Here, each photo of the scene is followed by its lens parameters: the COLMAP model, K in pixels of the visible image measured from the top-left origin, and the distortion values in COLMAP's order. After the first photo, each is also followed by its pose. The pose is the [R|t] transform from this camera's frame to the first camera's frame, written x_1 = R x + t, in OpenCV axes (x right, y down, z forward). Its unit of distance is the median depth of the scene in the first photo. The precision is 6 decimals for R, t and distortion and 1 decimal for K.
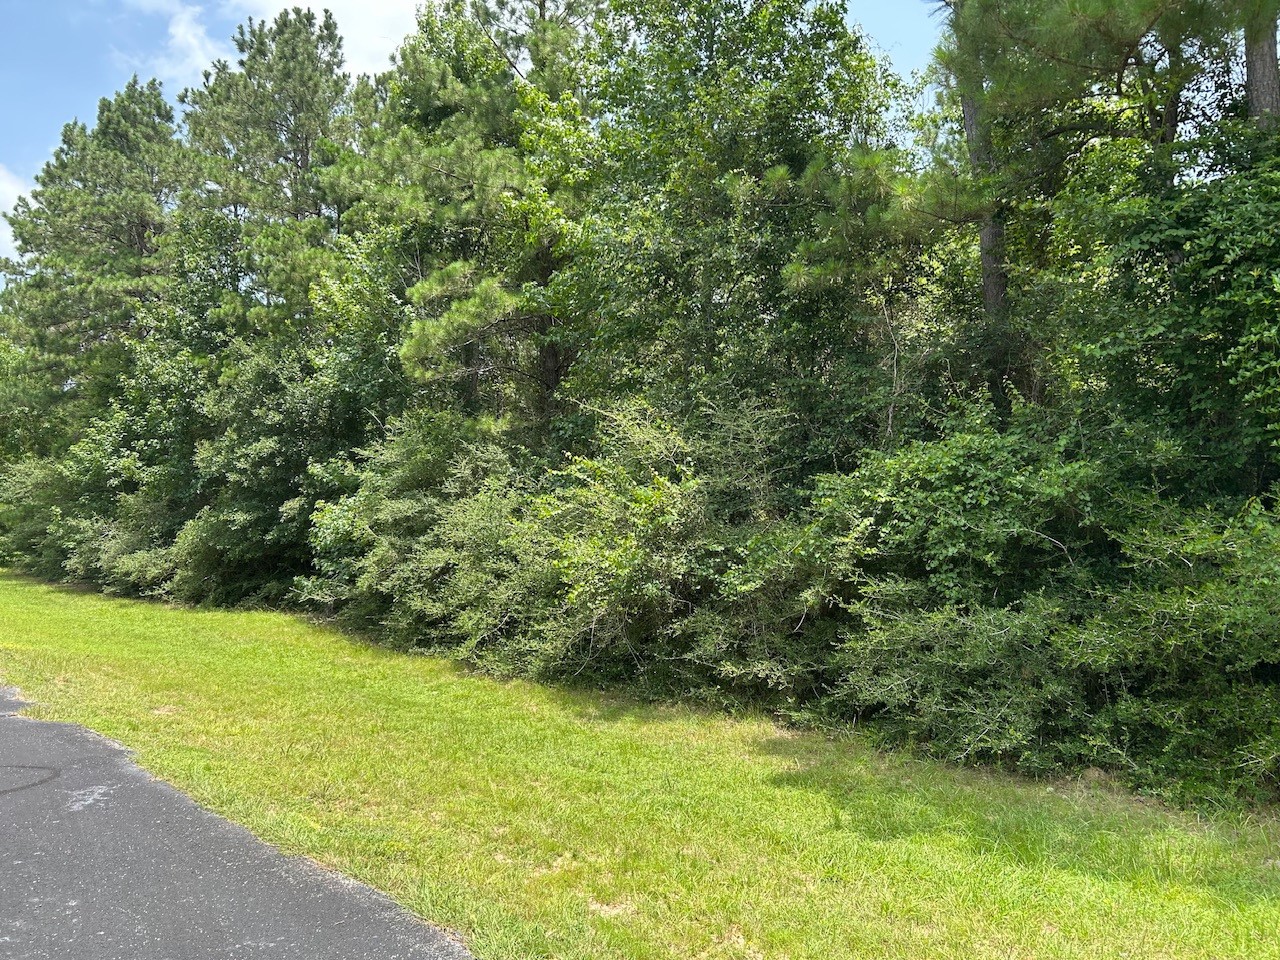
lens RADIAL K [[965.6, 0, 643.9], [0, 965.6, 475.6], [0, 0, 1]] dist [0.052410, -0.058193]
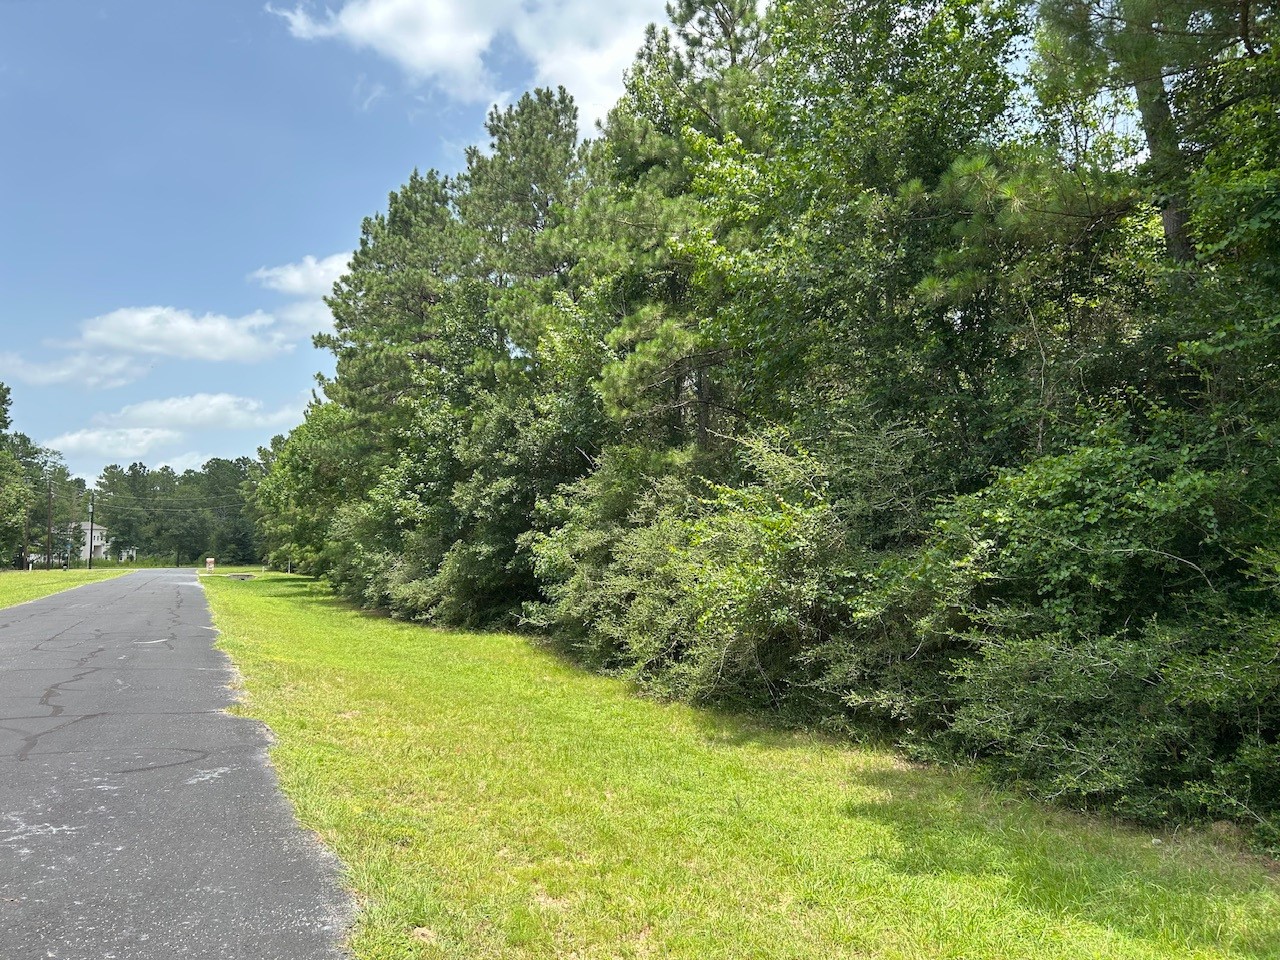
lens RADIAL K [[965.6, 0, 638.3], [0, 965.6, 474.4], [0, 0, 1]] dist [0.052410, -0.058193]
pose [[0.949150, -0.038734, -0.312431, 0.198673], [0.028801, 0.998924, -0.036349, 0.004290], [0.313503, 0.025502, 0.949245, -0.004555]]
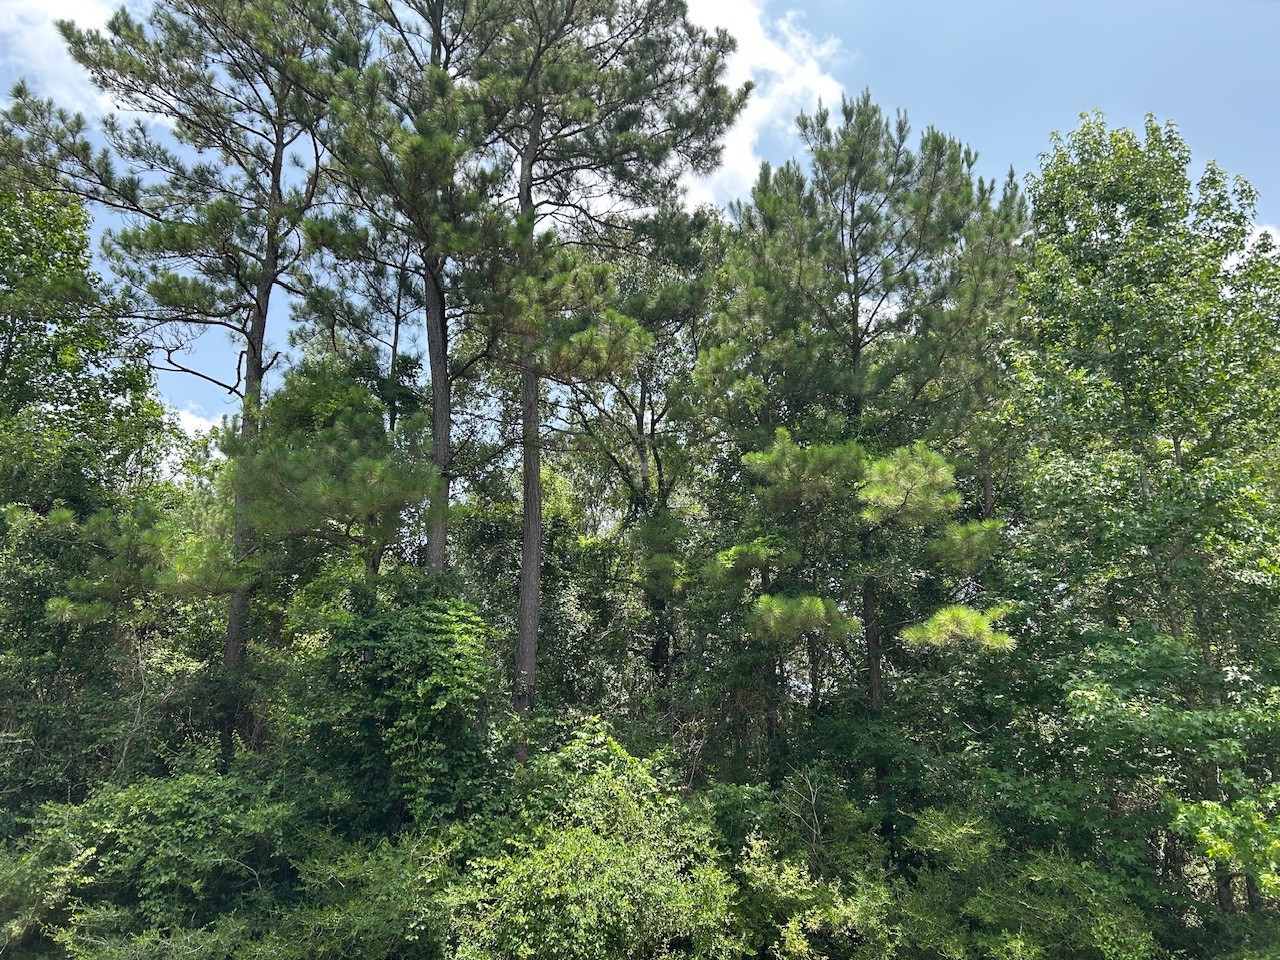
lens RADIAL K [[965.6, 0, 638.9], [0, 965.6, 471.2], [0, 0, 1]] dist [0.052410, -0.058193]
pose [[0.723388, 0.252091, 0.642776, -0.138270], [-0.044198, 0.945961, -0.321256, -0.031976], [-0.689026, 0.203983, 0.695438, -0.294395]]
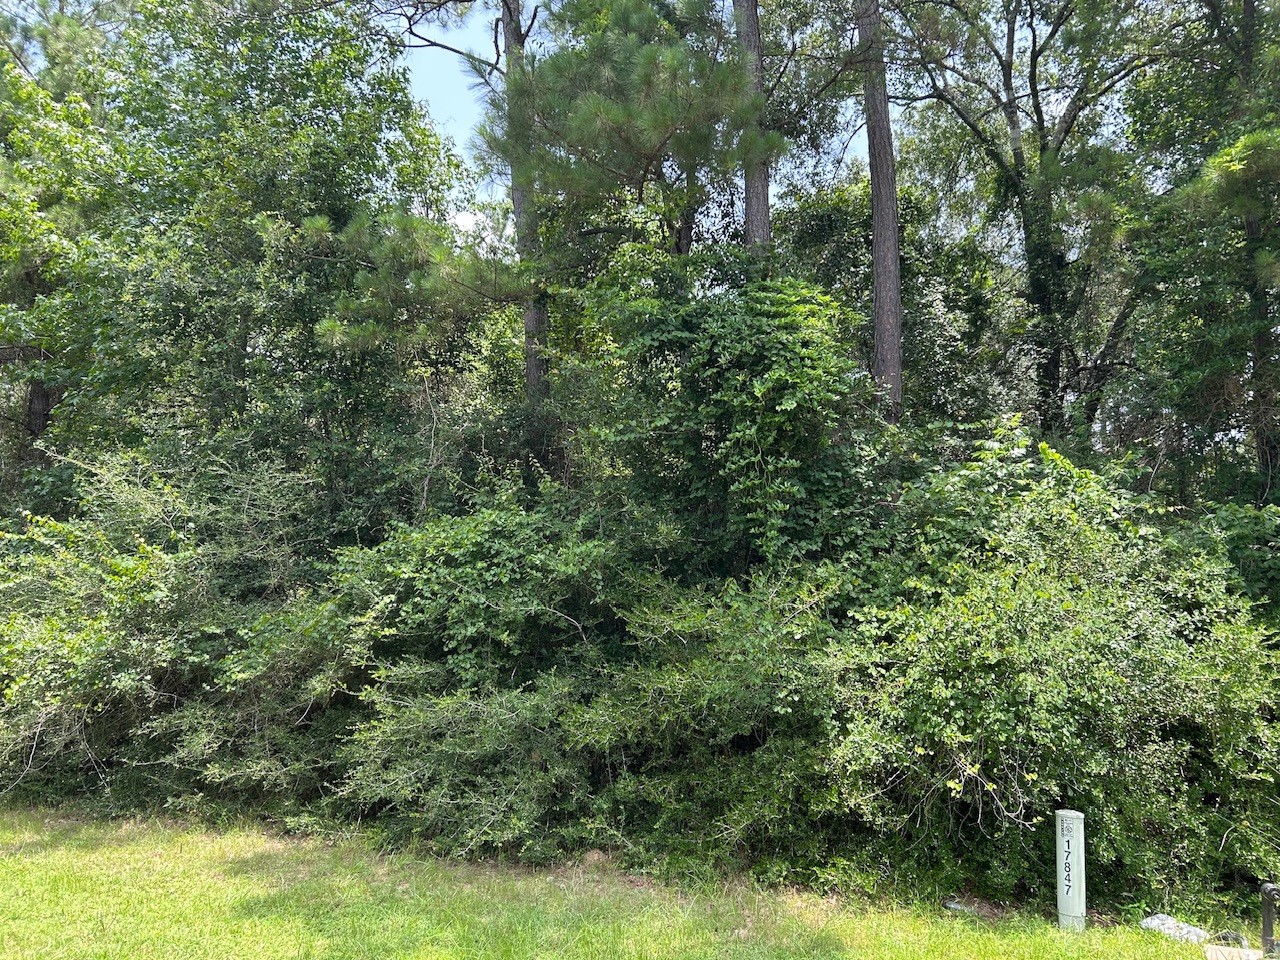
lens RADIAL K [[965.6, 0, 641.5], [0, 965.6, 475.7], [0, 0, 1]] dist [0.052410, -0.058193]
pose [[0.906559, 0.061858, 0.417521, 0.052772], [-0.028754, 0.995956, -0.085121, 0.001326], [-0.421098, 0.065162, 0.904671, 0.044123]]
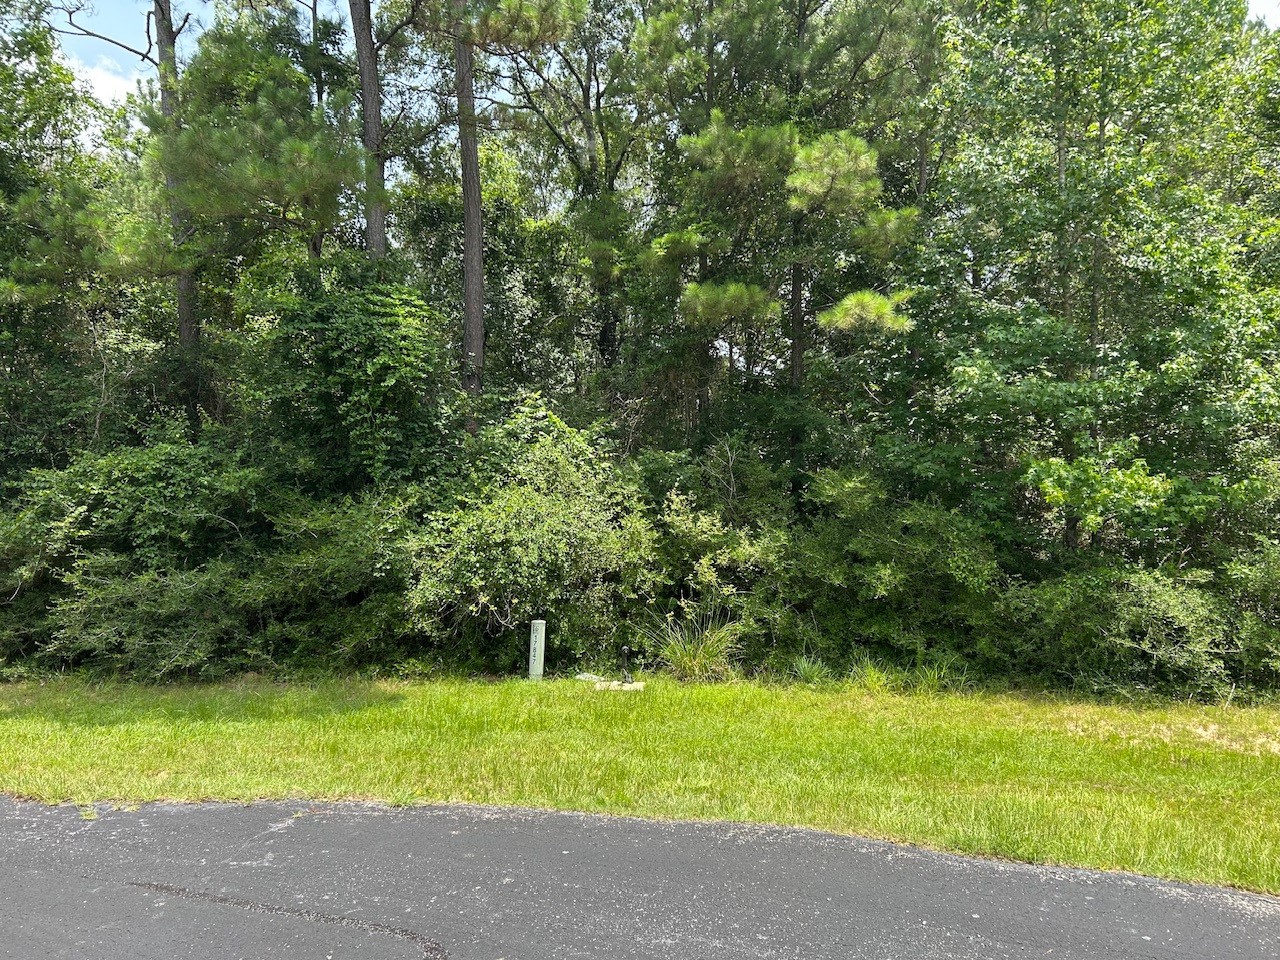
lens RADIAL K [[965.6, 0, 648.1], [0, 965.6, 473.4], [0, 0, 1]] dist [0.052410, -0.058193]
pose [[0.690028, 0.027031, 0.723278, -0.167710], [-0.036231, 0.999340, -0.002783, -0.020529], [-0.722875, -0.024285, 0.690552, -0.377627]]
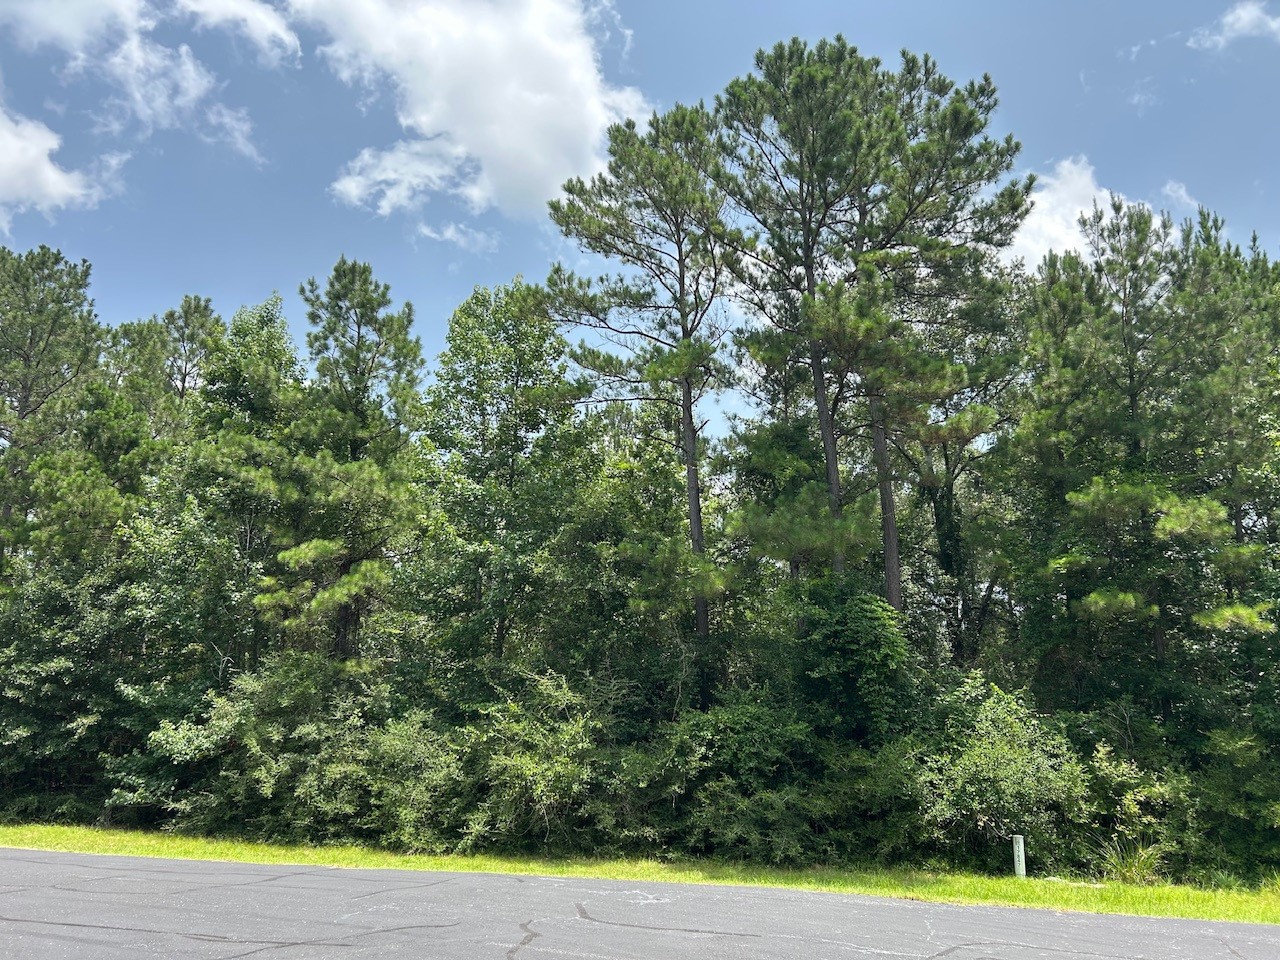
lens RADIAL K [[965.6, 0, 639.6], [0, 965.6, 474.2], [0, 0, 1]] dist [0.052410, -0.058193]
pose [[0.826265, 0.160601, 0.539902, -0.991492], [-0.043554, 0.973839, -0.223026, -0.048827], [-0.561596, 0.160763, 0.811644, -0.602140]]
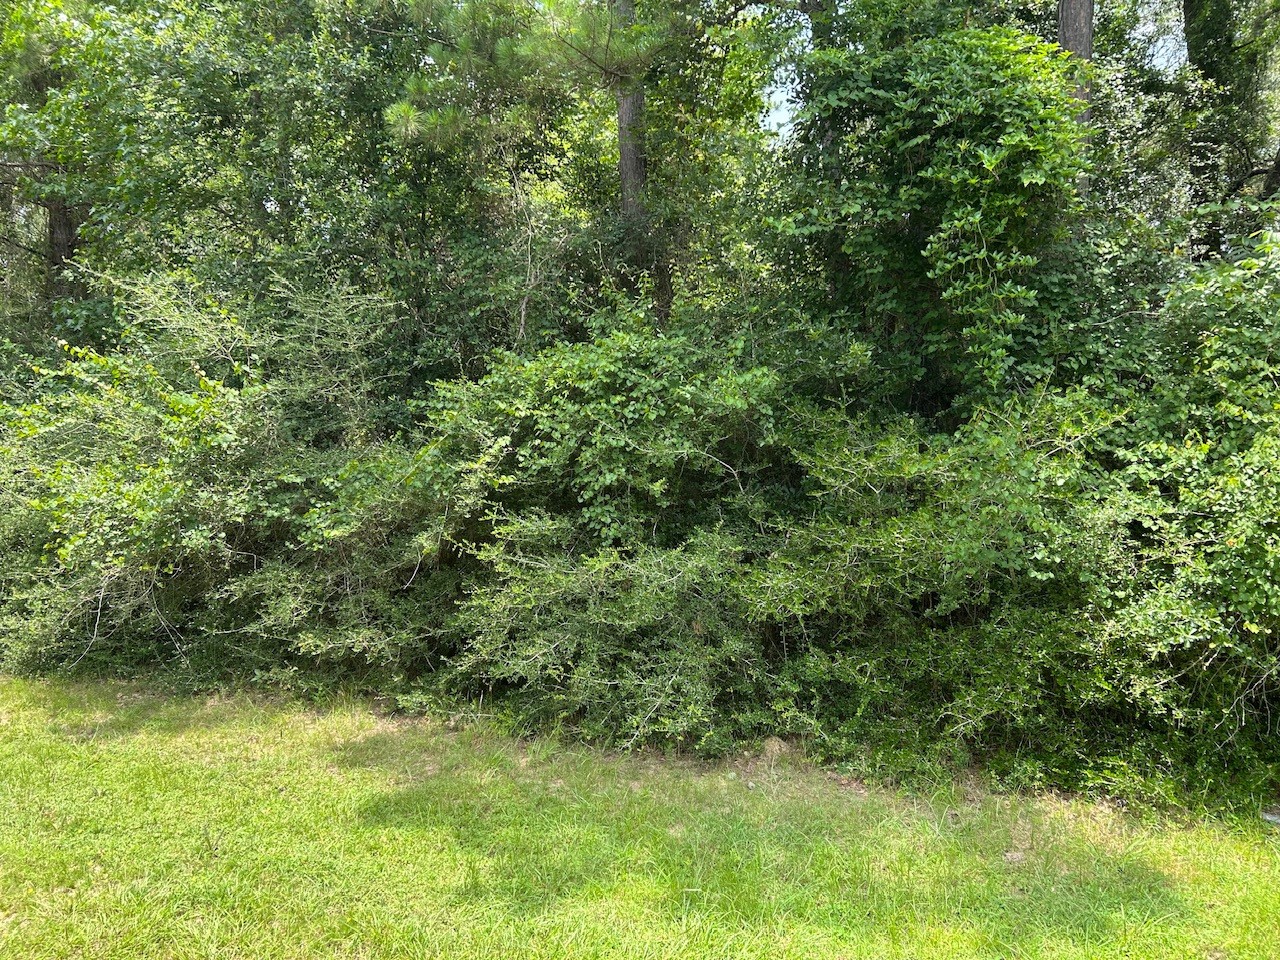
lens RADIAL K [[965.6, 0, 632.4], [0, 965.6, 472.5], [0, 0, 1]] dist [0.052410, -0.058193]
pose [[0.920047, -0.004736, 0.391779, 0.024245], [-0.020567, 0.997965, 0.060363, 0.022180], [-0.391268, -0.063595, 0.918077, 0.241249]]
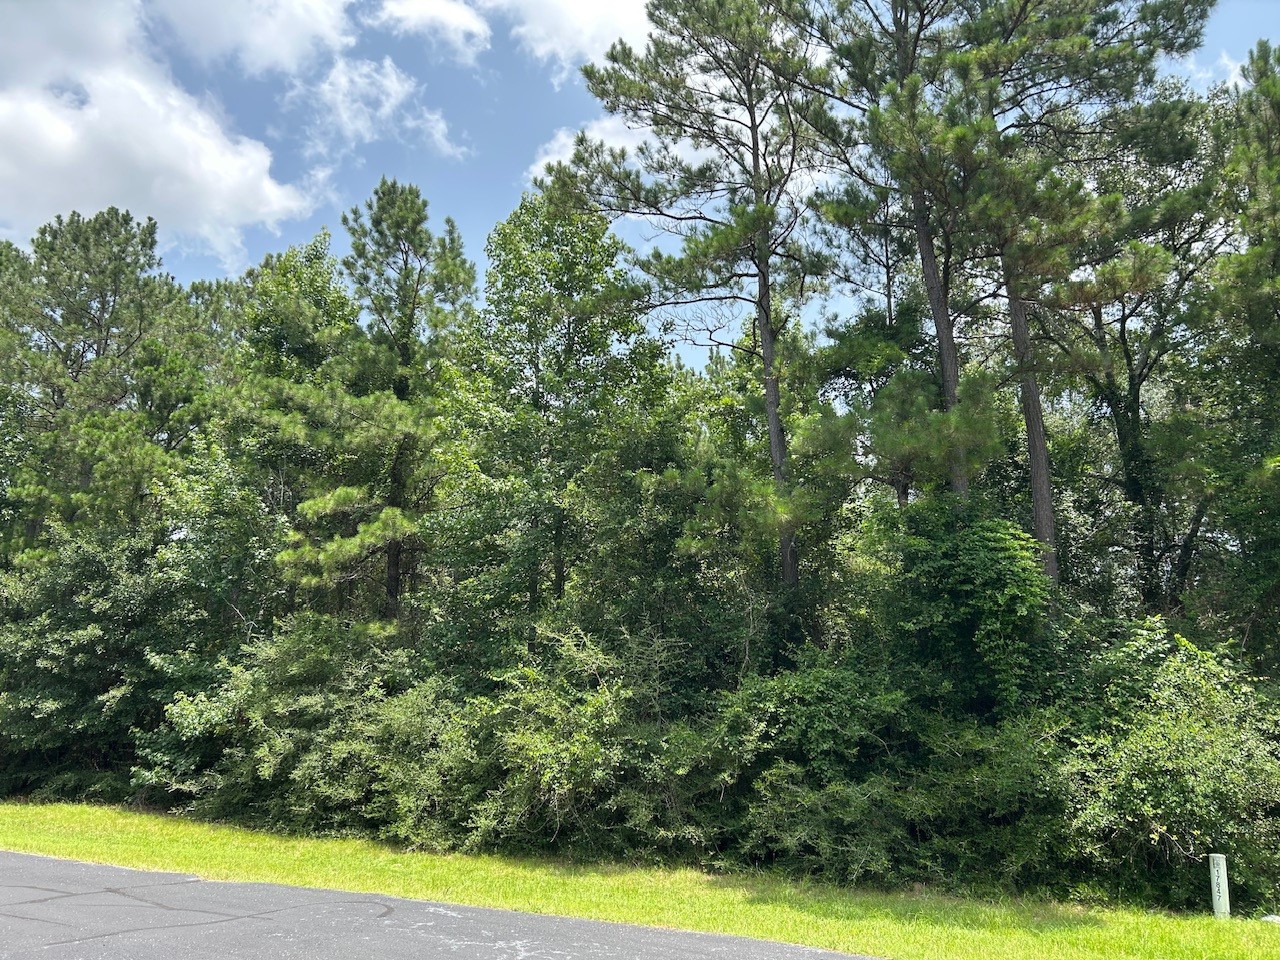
lens RADIAL K [[965.6, 0, 634.3], [0, 965.6, 474.6], [0, 0, 1]] dist [0.052410, -0.058193]
pose [[0.926884, 0.103854, 0.360694, -0.515222], [-0.034993, 0.980684, -0.192444, -0.035590], [-0.373713, 0.165751, 0.912614, -0.352687]]
